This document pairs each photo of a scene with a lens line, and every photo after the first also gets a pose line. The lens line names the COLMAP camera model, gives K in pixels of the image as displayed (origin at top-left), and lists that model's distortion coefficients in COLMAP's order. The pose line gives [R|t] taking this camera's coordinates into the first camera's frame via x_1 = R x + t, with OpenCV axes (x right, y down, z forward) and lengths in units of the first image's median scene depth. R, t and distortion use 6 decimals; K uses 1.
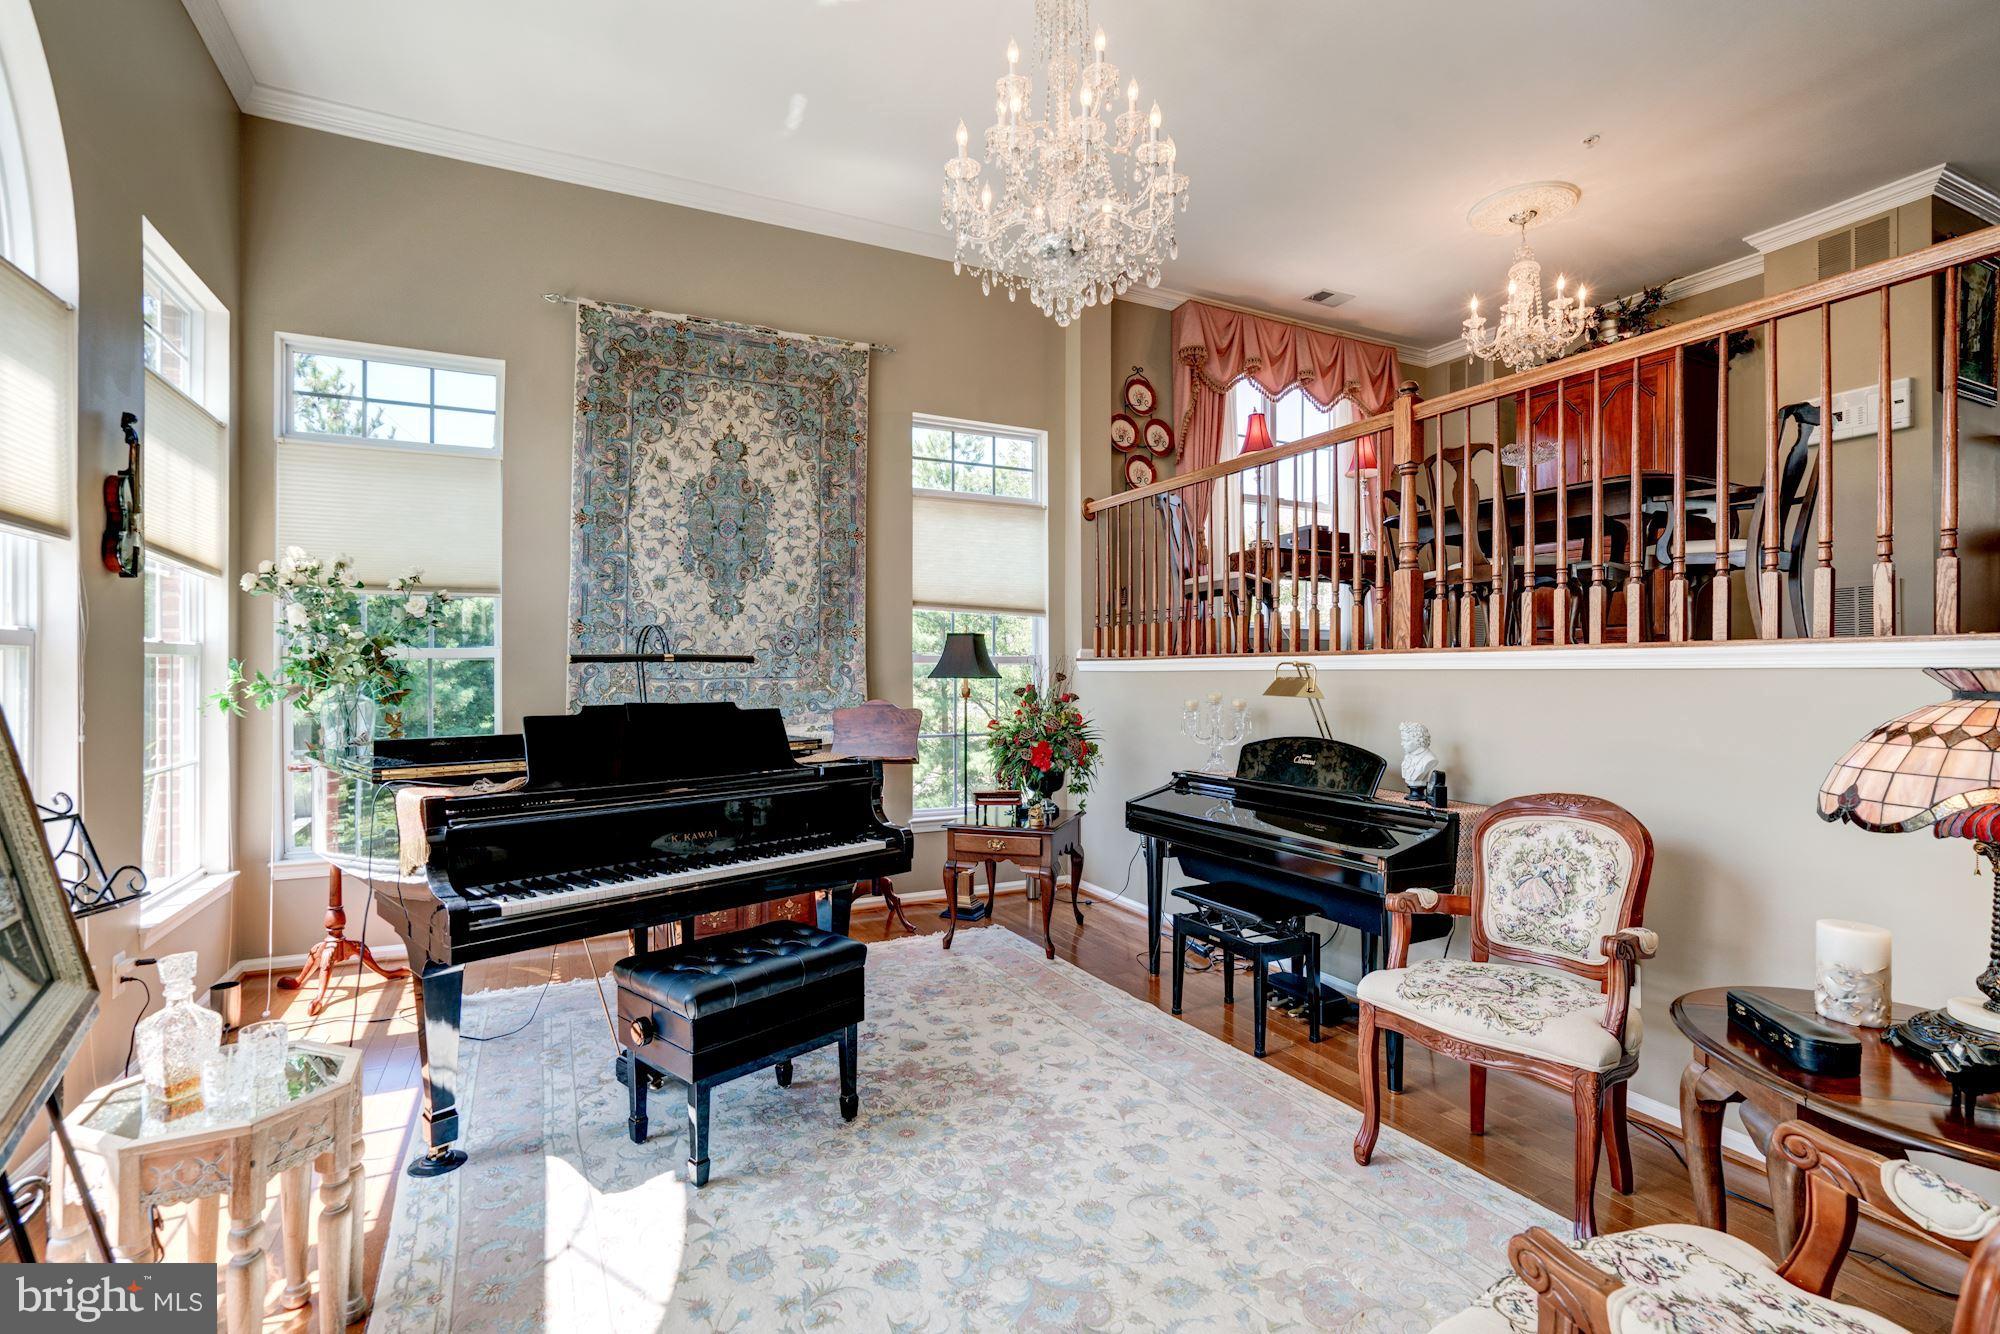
lens RADIAL K [[926.4, 0, 954.3], [0, 926.4, 670.8], [0, 0, 1]] dist [-0.035029, 0.015679]
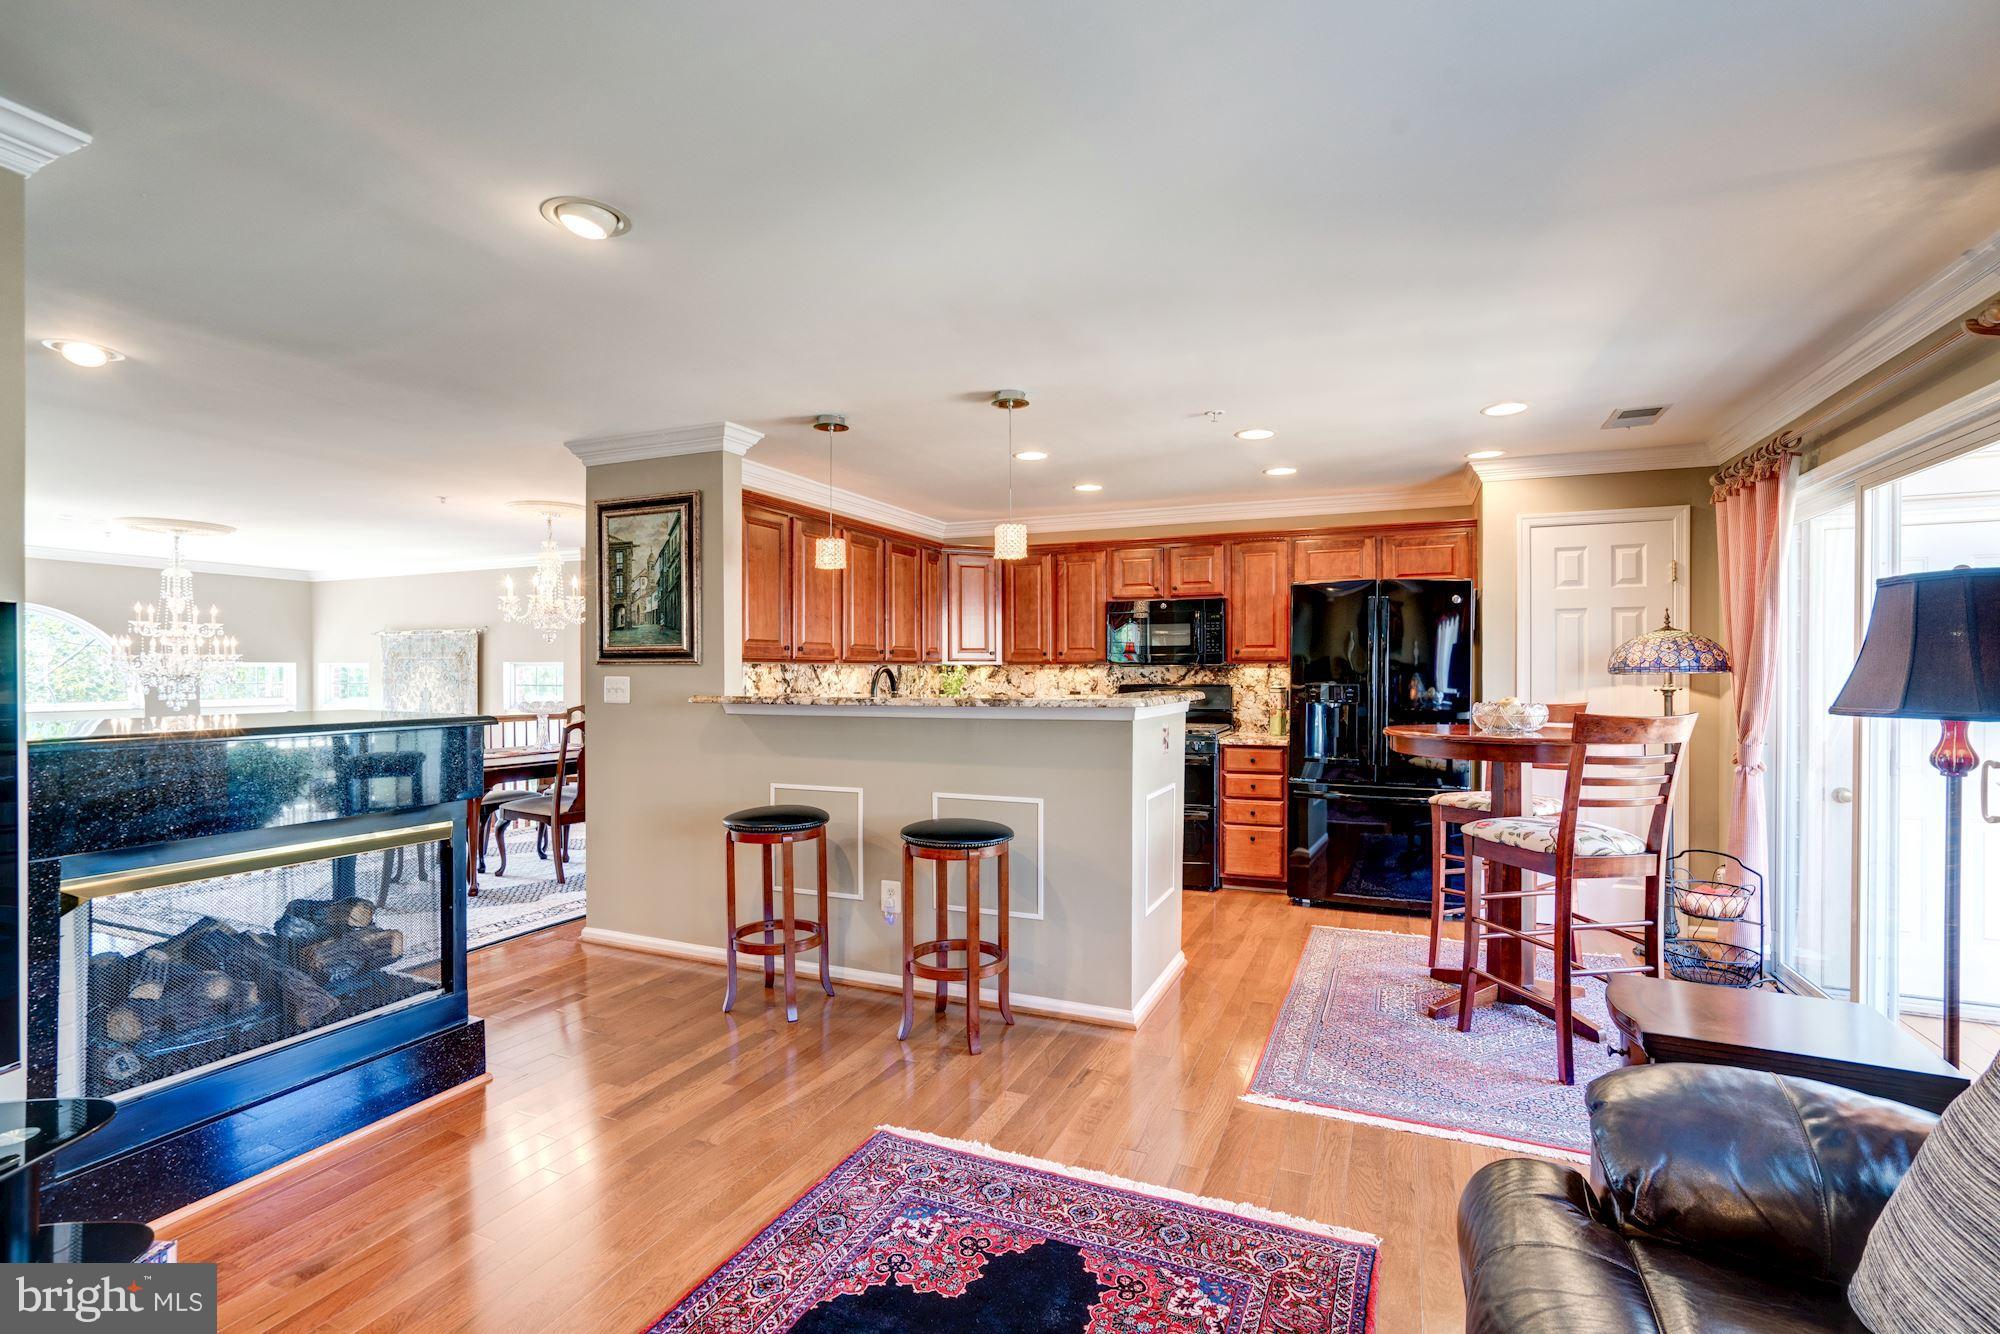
lens RADIAL K [[926.4, 0, 993.2], [0, 926.4, 671.7], [0, 0, 1]] dist [-0.035029, 0.015679]
pose [[0.638377, 0.006379, -0.769697, 2.045620], [0.003887, 0.999926, 0.011510, -0.308798], [0.769714, -0.010340, 0.638305, 0.682297]]
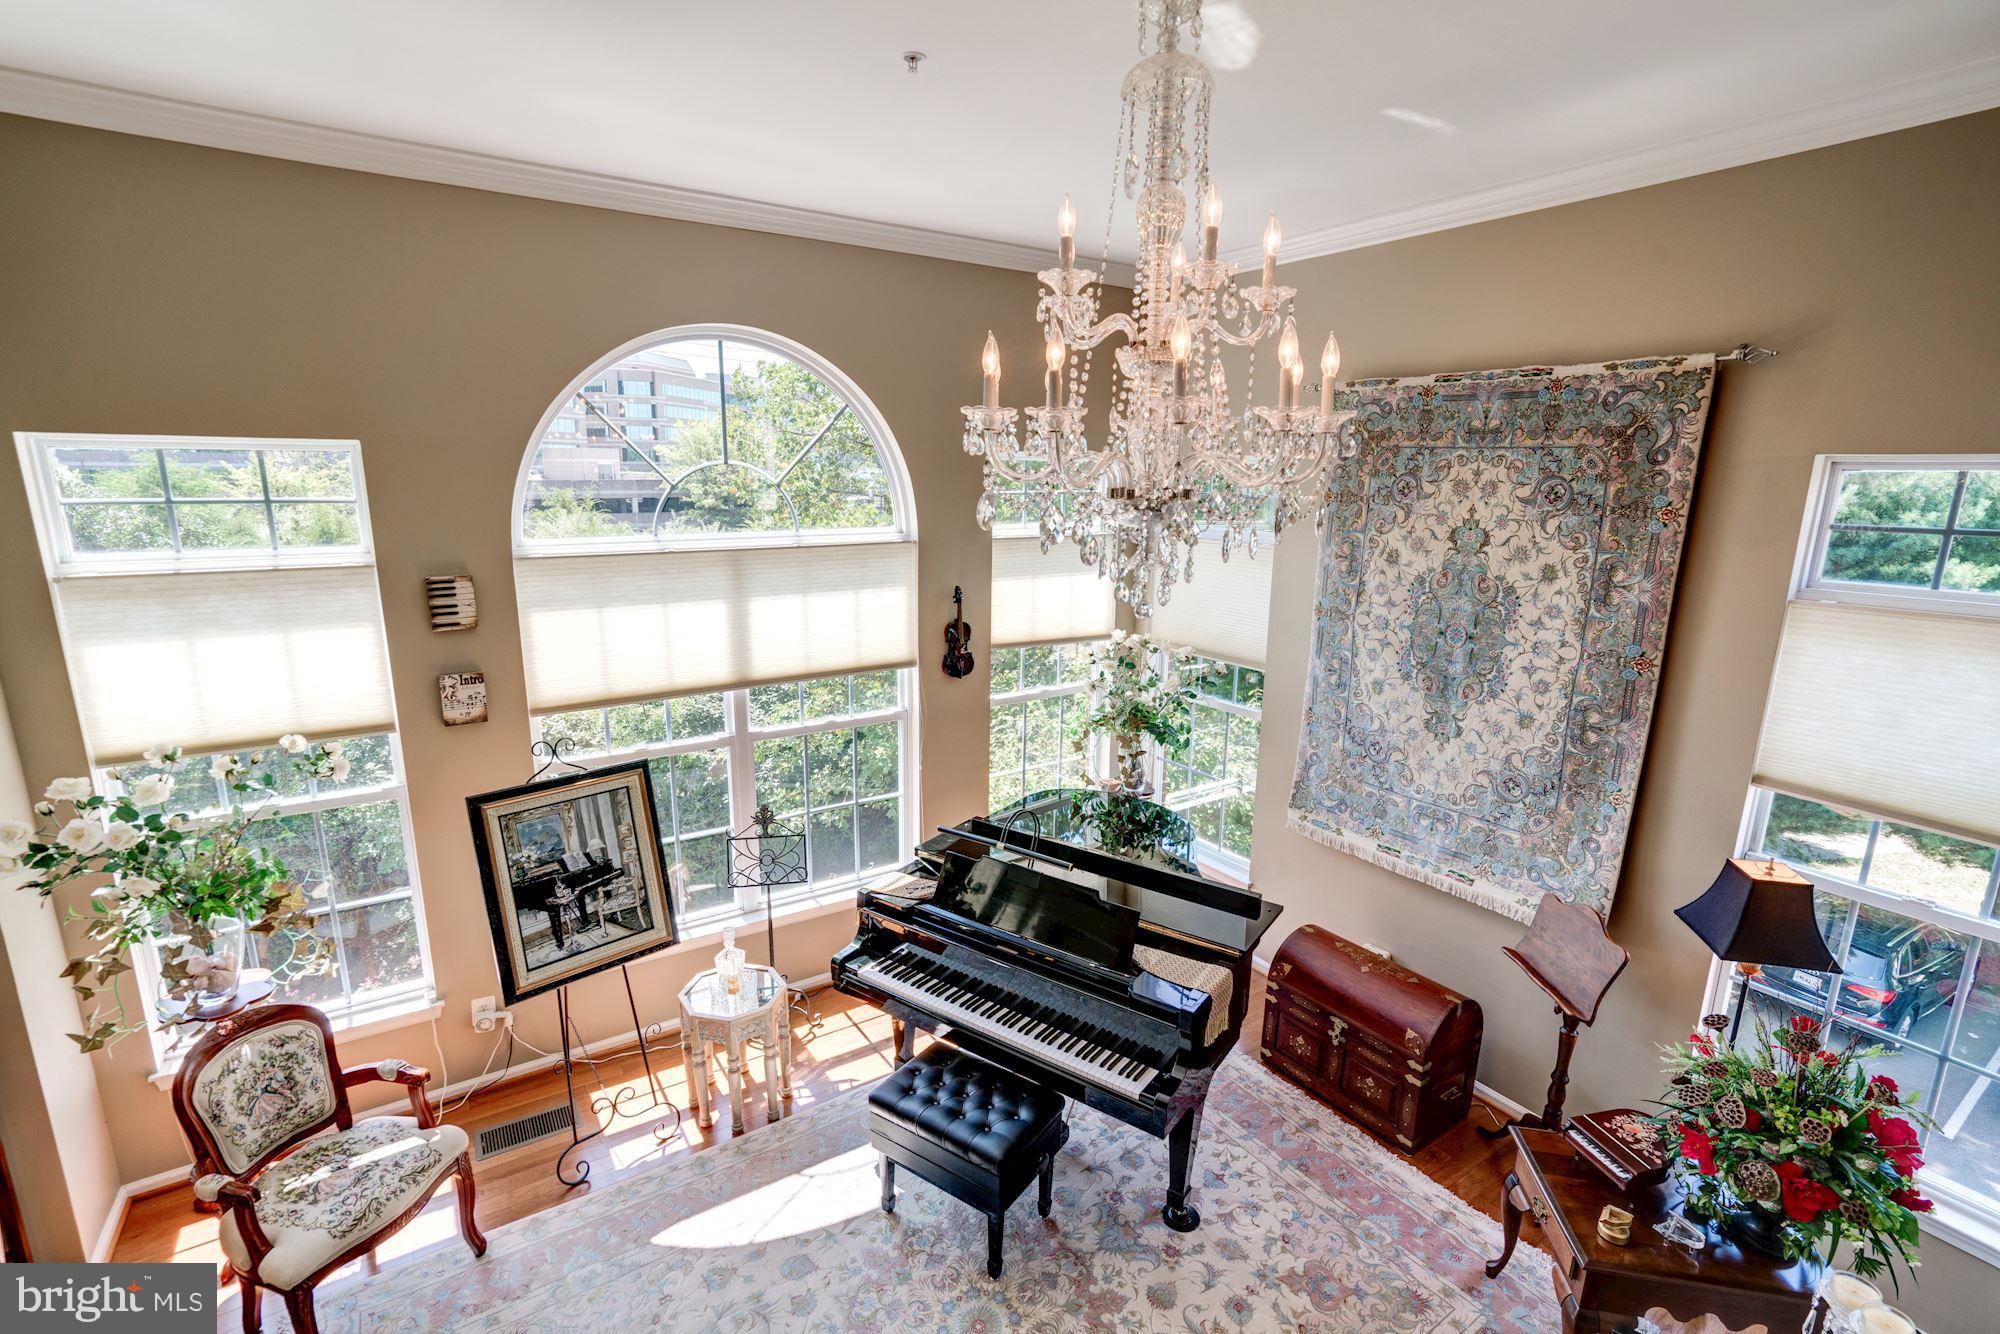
lens RADIAL K [[926.4, 0, 987.3], [0, 926.4, 668.9], [0, 0, 1]] dist [-0.035029, 0.015679]
pose [[0.122323, 0.219634, -0.967883, 0.503116], [-0.004685, 0.975324, 0.220730, -0.303349], [0.992479, -0.022465, 0.120333, 0.485387]]
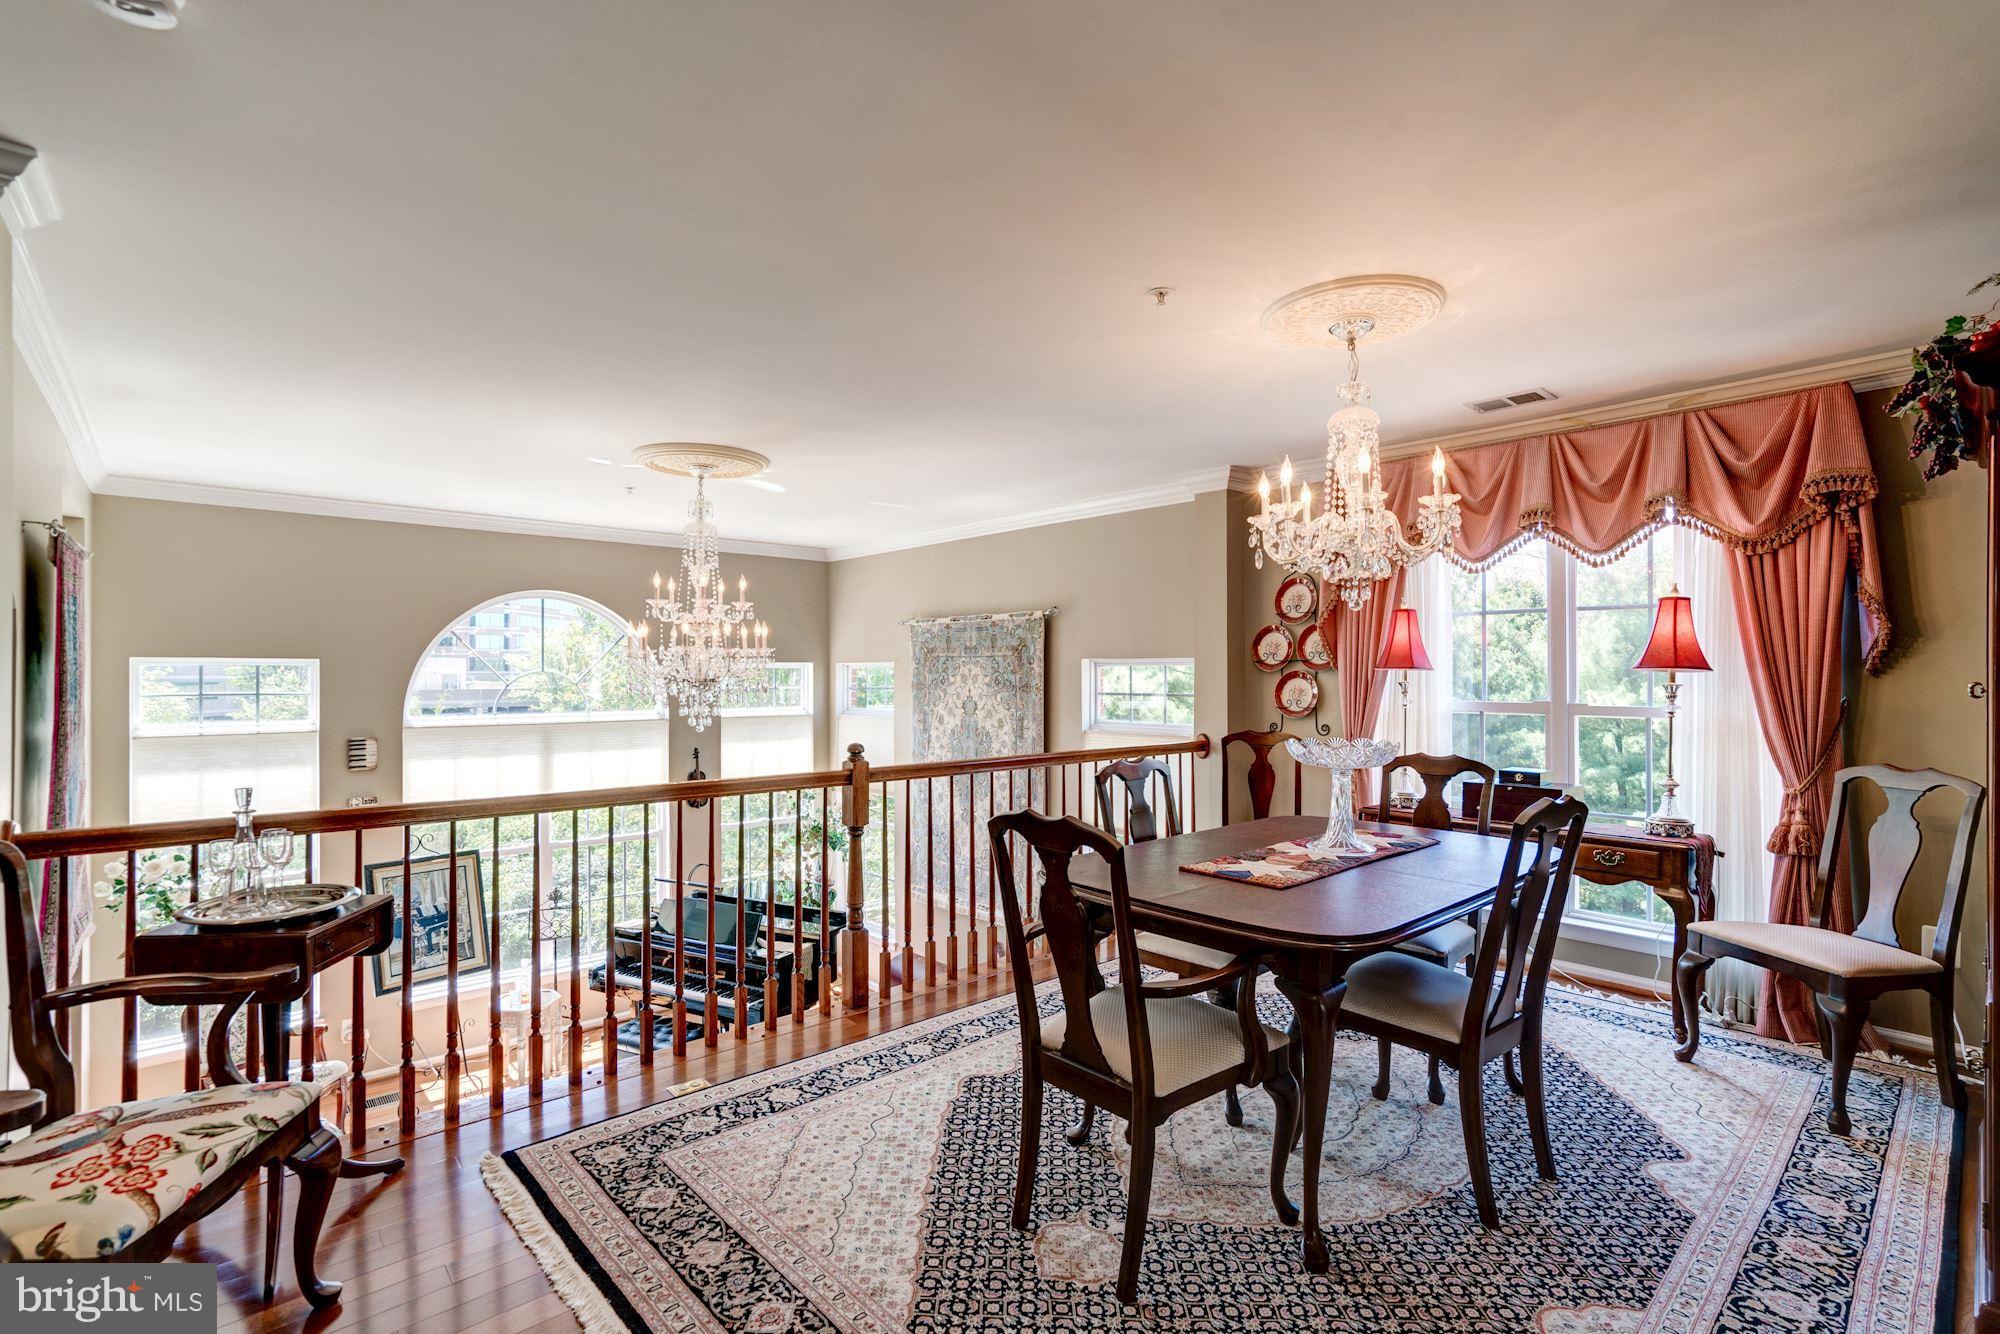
lens RADIAL K [[926.4, 0, 966.9], [0, 926.4, 660.2], [0, 0, 1]] dist [-0.035029, 0.015679]
pose [[0.247759, -0.006935, -0.968797, 1.152174], [0.007156, 0.999960, -0.005328, -0.304005], [0.968795, -0.005613, 0.247799, 0.638910]]
